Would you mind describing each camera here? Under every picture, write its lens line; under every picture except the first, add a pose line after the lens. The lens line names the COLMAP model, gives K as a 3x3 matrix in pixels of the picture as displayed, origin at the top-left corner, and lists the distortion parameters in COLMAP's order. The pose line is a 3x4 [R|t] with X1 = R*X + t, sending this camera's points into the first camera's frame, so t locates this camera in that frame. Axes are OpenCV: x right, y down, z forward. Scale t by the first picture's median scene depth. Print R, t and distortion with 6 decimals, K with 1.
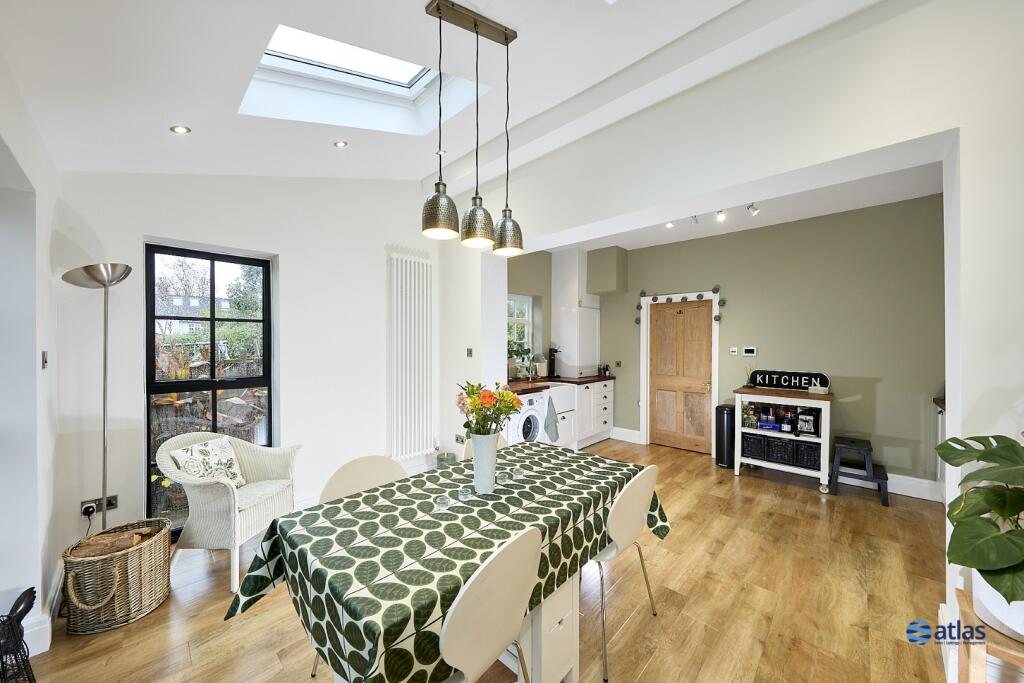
lens RADIAL K [[362.8, 0, 506.5], [0, 362.8, 347.1], [0, 0, 1]] dist [-0.003727, -0.000336]
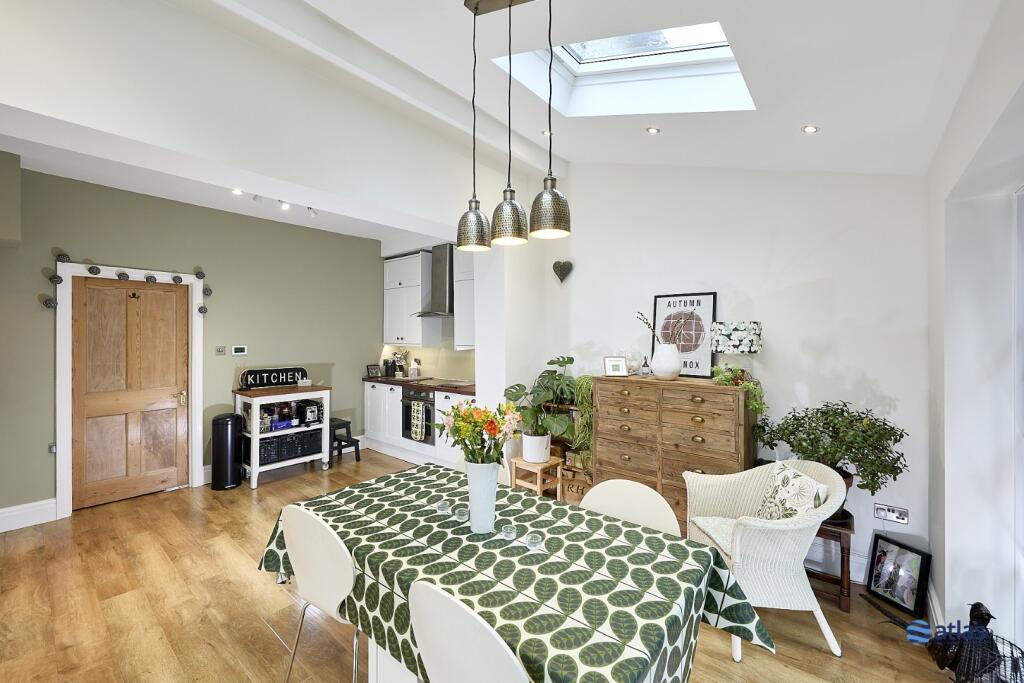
lens RADIAL K [[418.4, 0, 507.3], [0, 418.4, 336.7], [0, 0, 1]] dist [0.017547, -0.000022]
pose [[-0.062160, -0.002151, 0.998064, -0.420621], [0.007183, 0.999971, 0.002602, -0.019878], [-0.998040, 0.007331, -0.062143, 0.413230]]
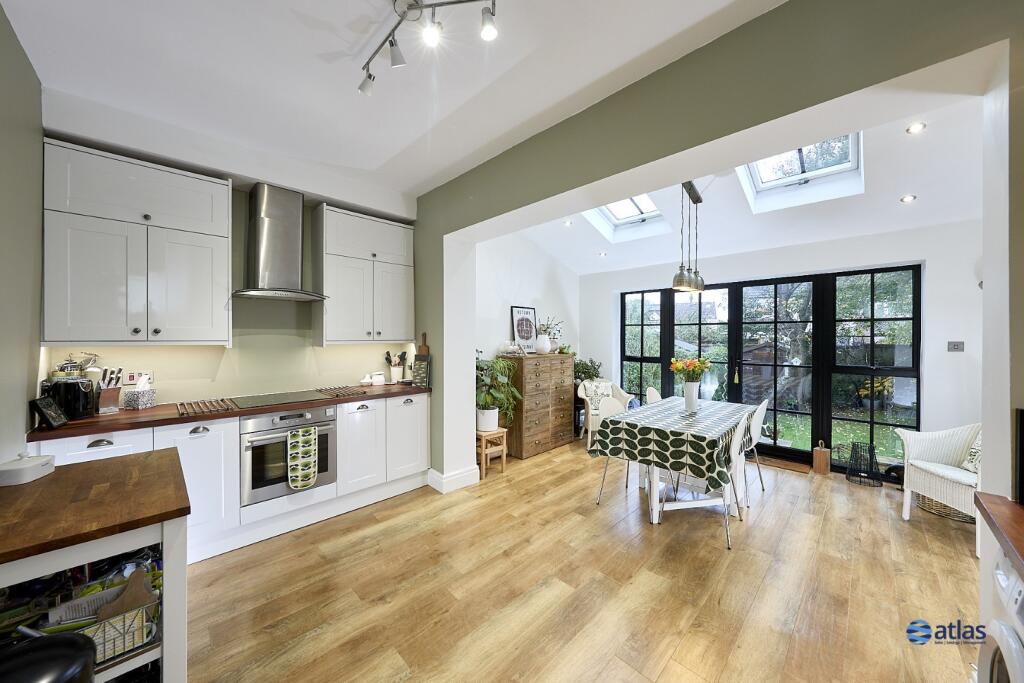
lens RADIAL K [[349.4, 0, 508.4], [0, 349.4, 337.6], [0, 0, 1]] dist [0.002058, 0.000102]
pose [[-0.999695, -0.003534, 0.024454, 0.358236], [-0.003160, 0.999878, 0.015301, -0.012247], [-0.024505, 0.015219, -0.999584, 1.185569]]
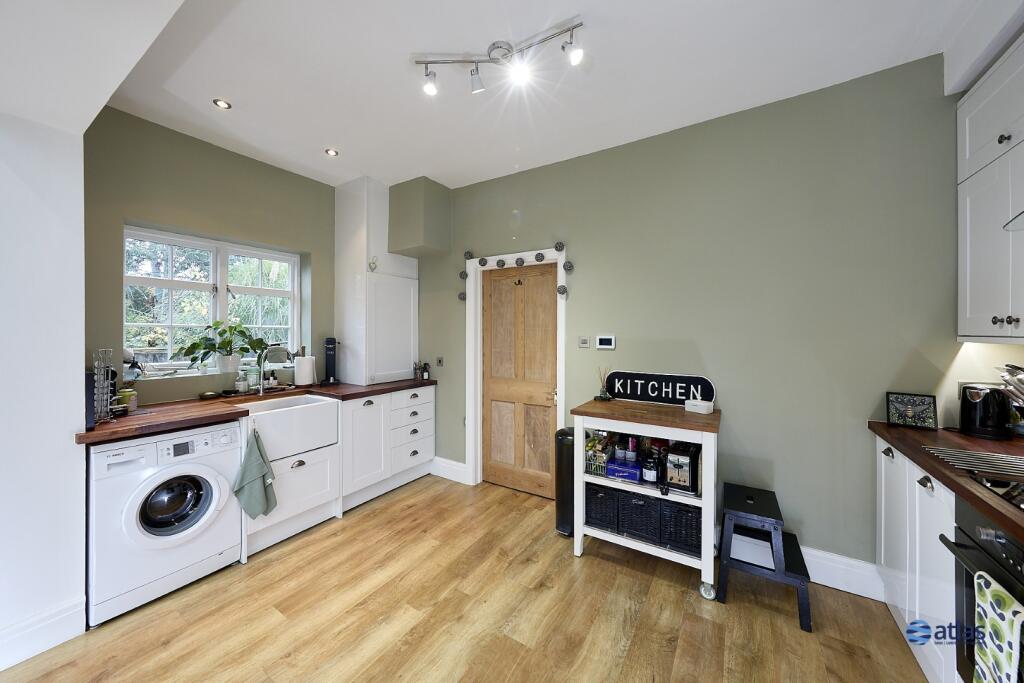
lens RADIAL K [[356.0, 0, 510.9], [0, 356.0, 333.2], [0, 0, 1]] dist [-0.000736, -0.000050]
pose [[0.979982, 0.000166, 0.199087, 0.395035], [0.001993, 0.999941, -0.010647, 0.002466], [-0.199077, 0.010831, 0.979924, 0.433568]]
